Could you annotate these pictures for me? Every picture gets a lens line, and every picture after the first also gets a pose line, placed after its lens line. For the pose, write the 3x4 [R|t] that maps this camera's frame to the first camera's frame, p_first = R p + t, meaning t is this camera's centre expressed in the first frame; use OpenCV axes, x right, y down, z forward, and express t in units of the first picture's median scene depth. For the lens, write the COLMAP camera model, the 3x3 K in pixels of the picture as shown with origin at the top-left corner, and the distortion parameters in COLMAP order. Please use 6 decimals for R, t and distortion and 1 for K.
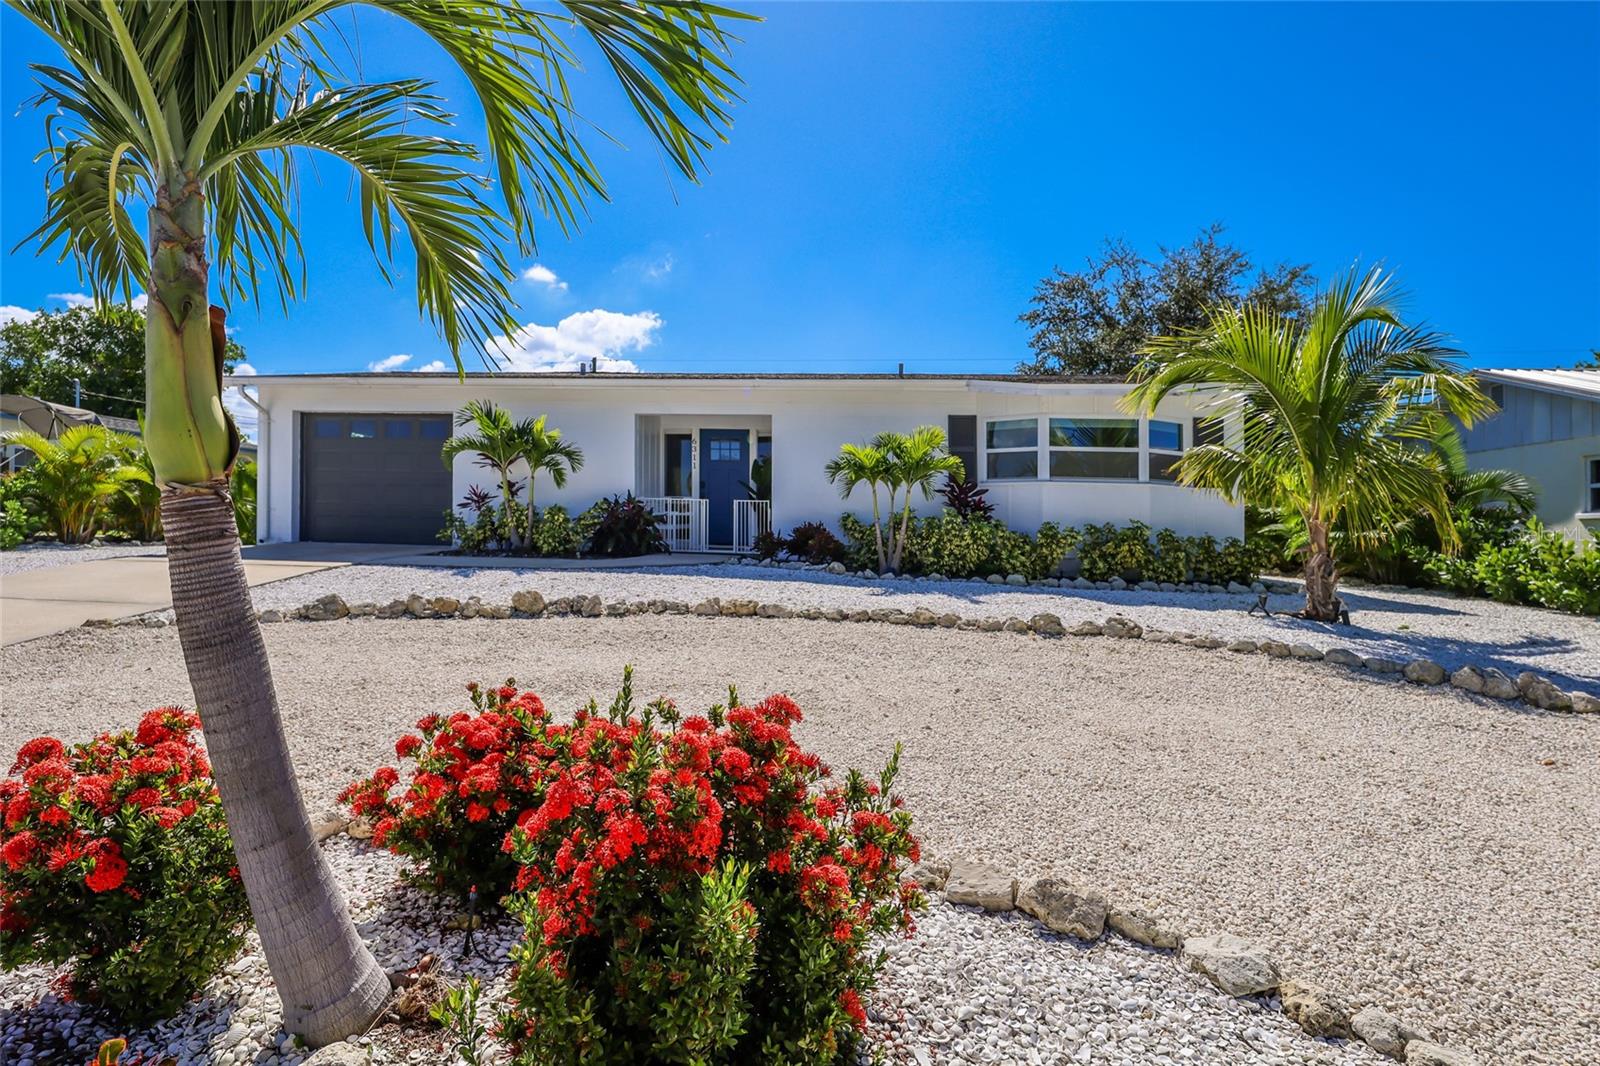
lens RADIAL K [[787.2, 0, 769.5], [0, 787.2, 534.5], [0, 0, 1]] dist [-0.000608, -0.000342]
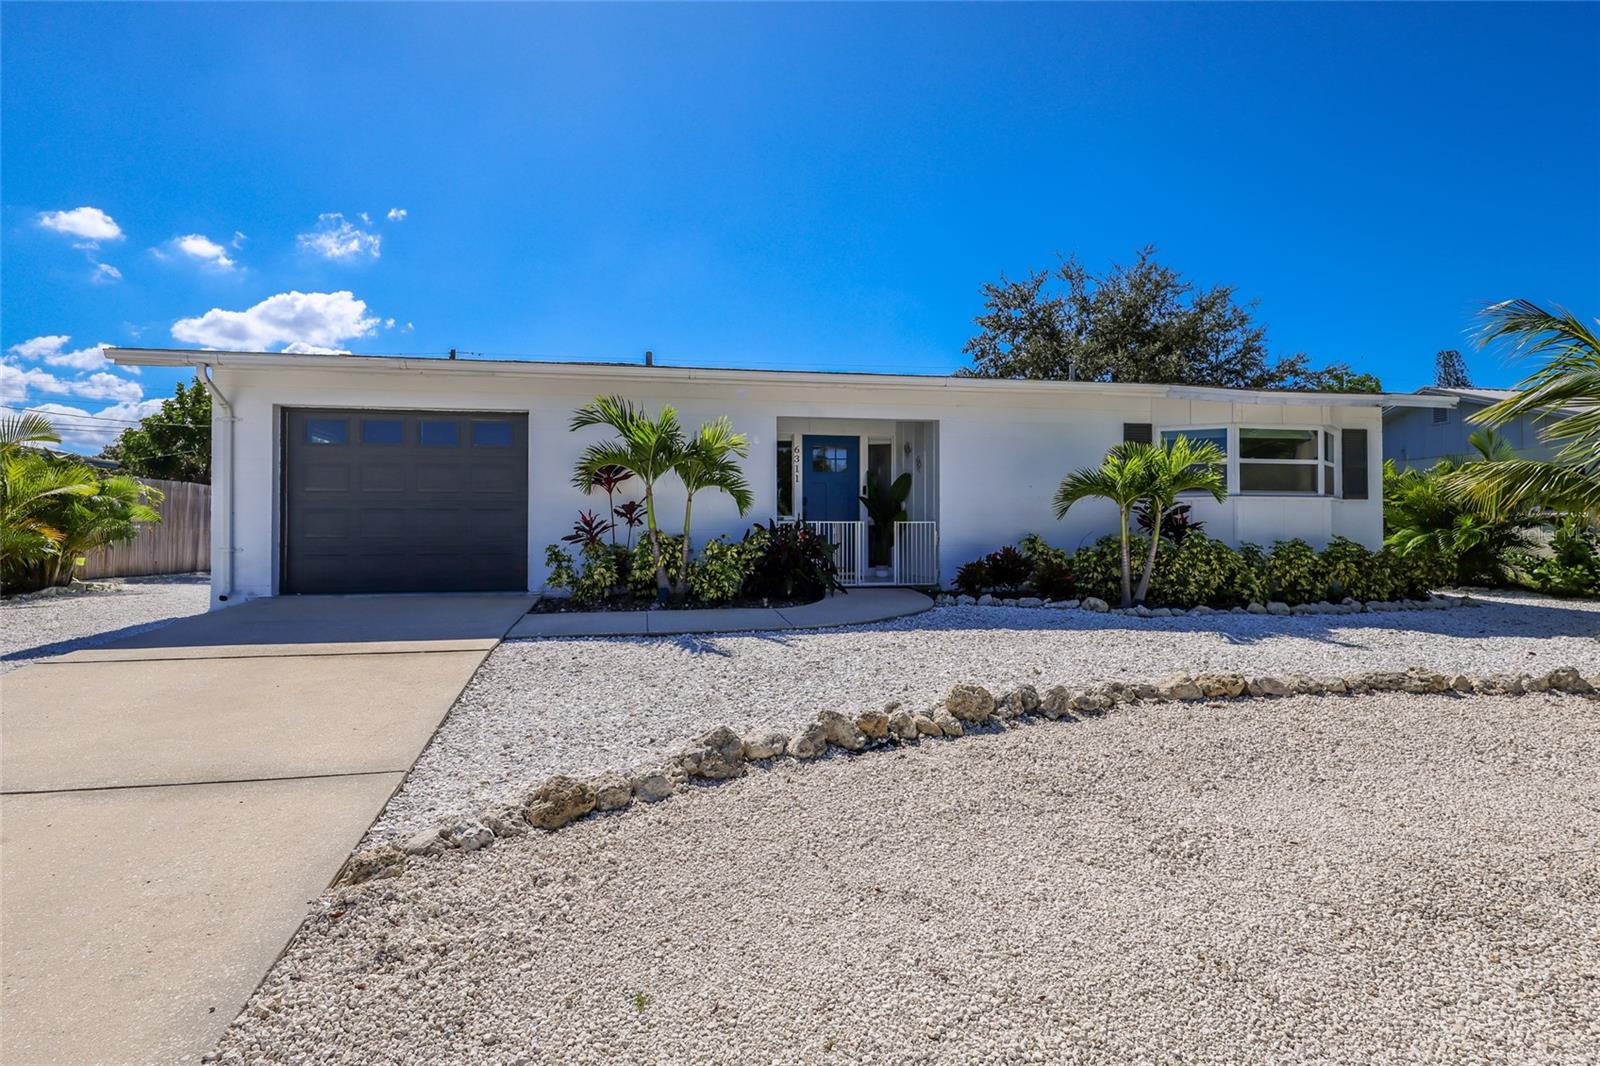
lens RADIAL K [[766.8, 0, 800.7], [0, 766.8, 514.0], [0, 0, 1]] dist [0.000252, -0.000315]
pose [[0.961413, -0.019870, 0.274392, -0.401625], [0.026439, 0.999445, -0.020262, -0.041638], [-0.273837, 0.026735, 0.961405, 0.271979]]
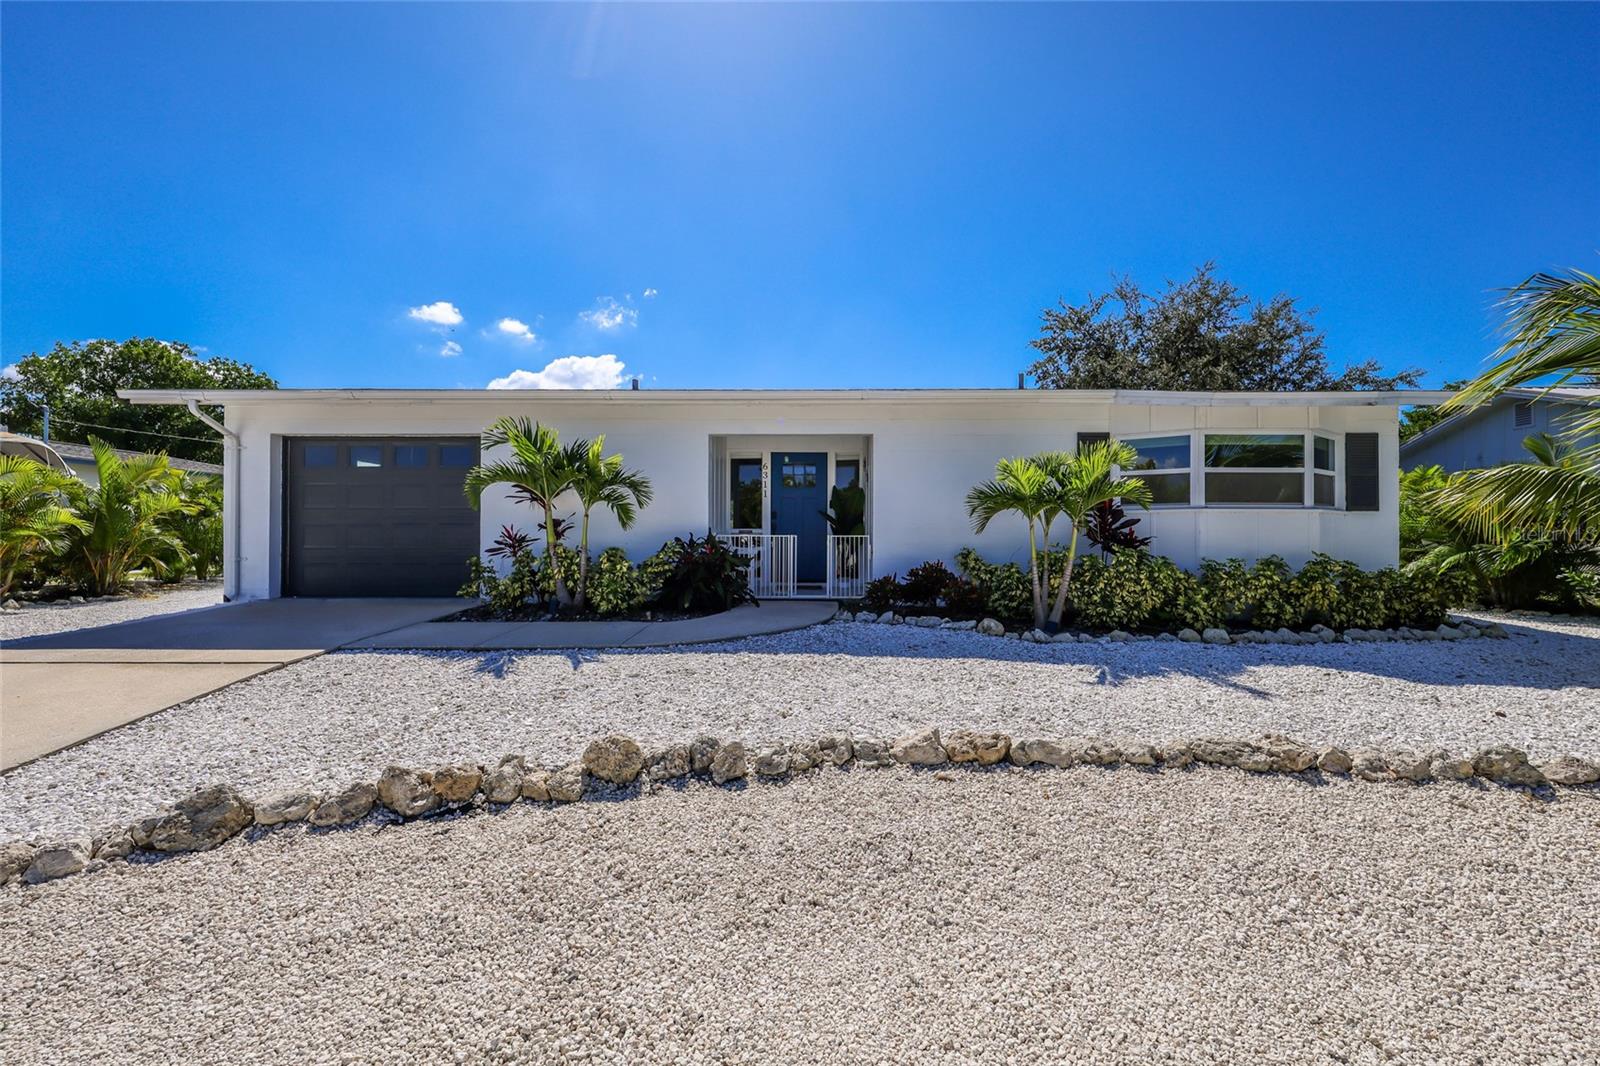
lens RADIAL K [[642.7, 0, 816.7], [0, 642.7, 526.7], [0, 0, 1]] dist [-0.000256, -0.000017]
pose [[0.995649, -0.020914, 0.090803, -0.131103], [0.022808, 0.999542, -0.019873, -0.043628], [-0.090345, 0.021857, 0.995671, 0.345910]]
